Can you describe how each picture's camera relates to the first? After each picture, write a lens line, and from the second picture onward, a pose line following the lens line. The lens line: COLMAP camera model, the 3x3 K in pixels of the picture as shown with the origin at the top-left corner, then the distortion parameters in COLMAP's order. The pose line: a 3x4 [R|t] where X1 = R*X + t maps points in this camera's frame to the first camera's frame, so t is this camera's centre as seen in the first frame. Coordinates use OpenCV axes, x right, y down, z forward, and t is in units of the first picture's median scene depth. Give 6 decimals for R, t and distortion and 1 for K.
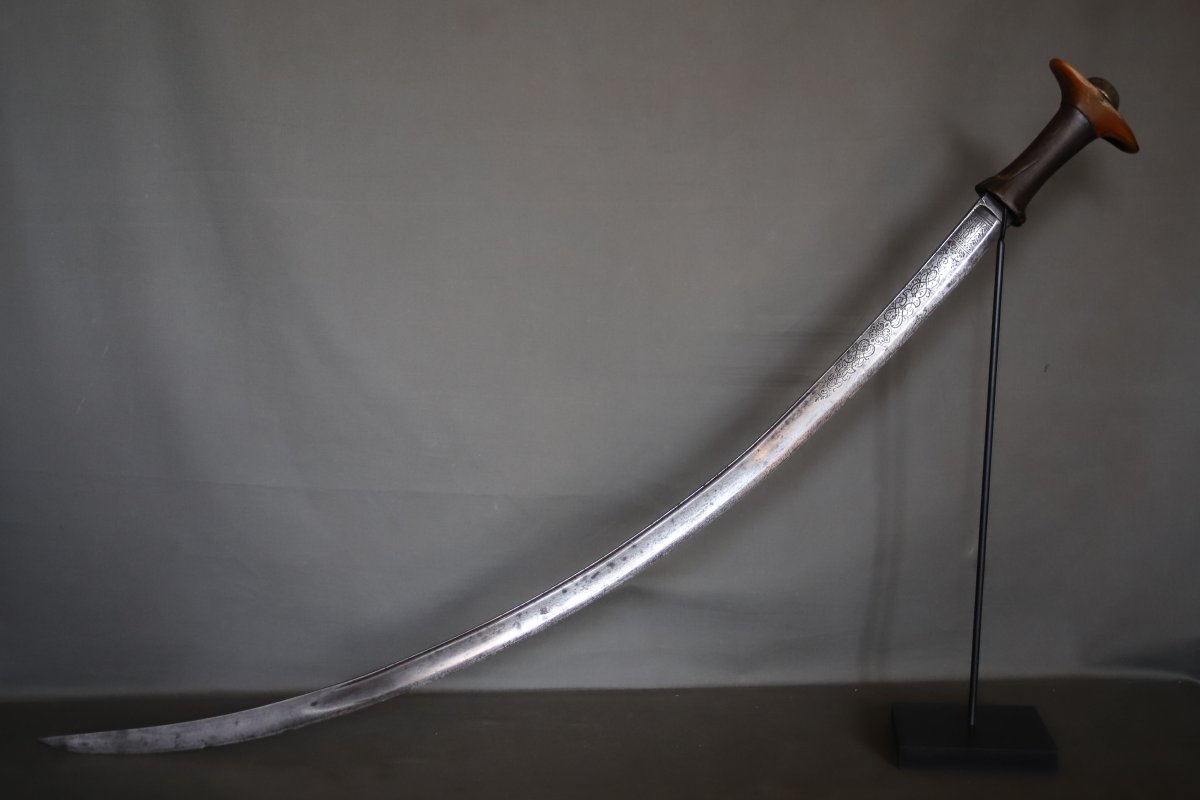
lens RADIAL K [[1620.2, 0, 599.5], [0, 1620.2, 400.8], [0, 0, 1]] dist [-0.080856, 0.000000]
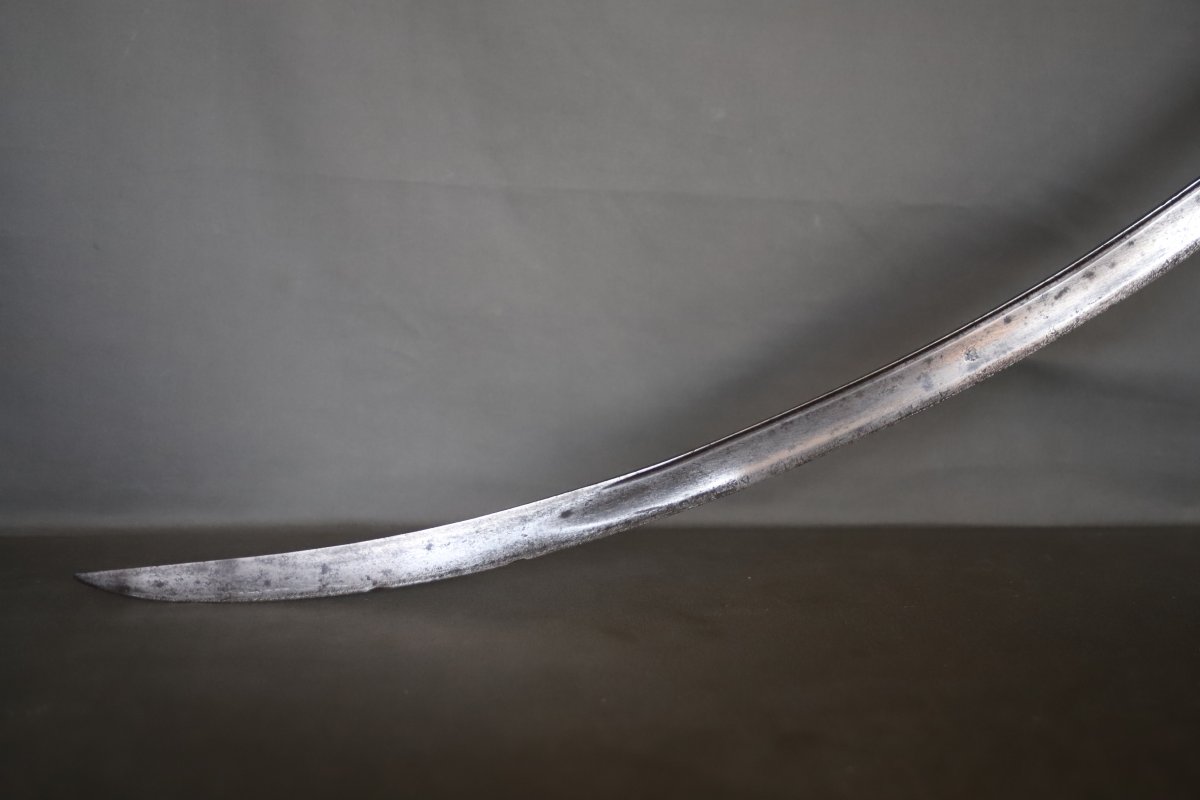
lens RADIAL K [[1816.8, 0, 602.8], [0, 1816.8, 404.2], [0, 0, 1]] dist [-0.020978, 0.000000]
pose [[0.999876, 0.011492, 0.010802, -0.171286], [-0.011895, 0.999208, 0.037960, 0.123969], [-0.010358, -0.038084, 0.999221, 0.353639]]
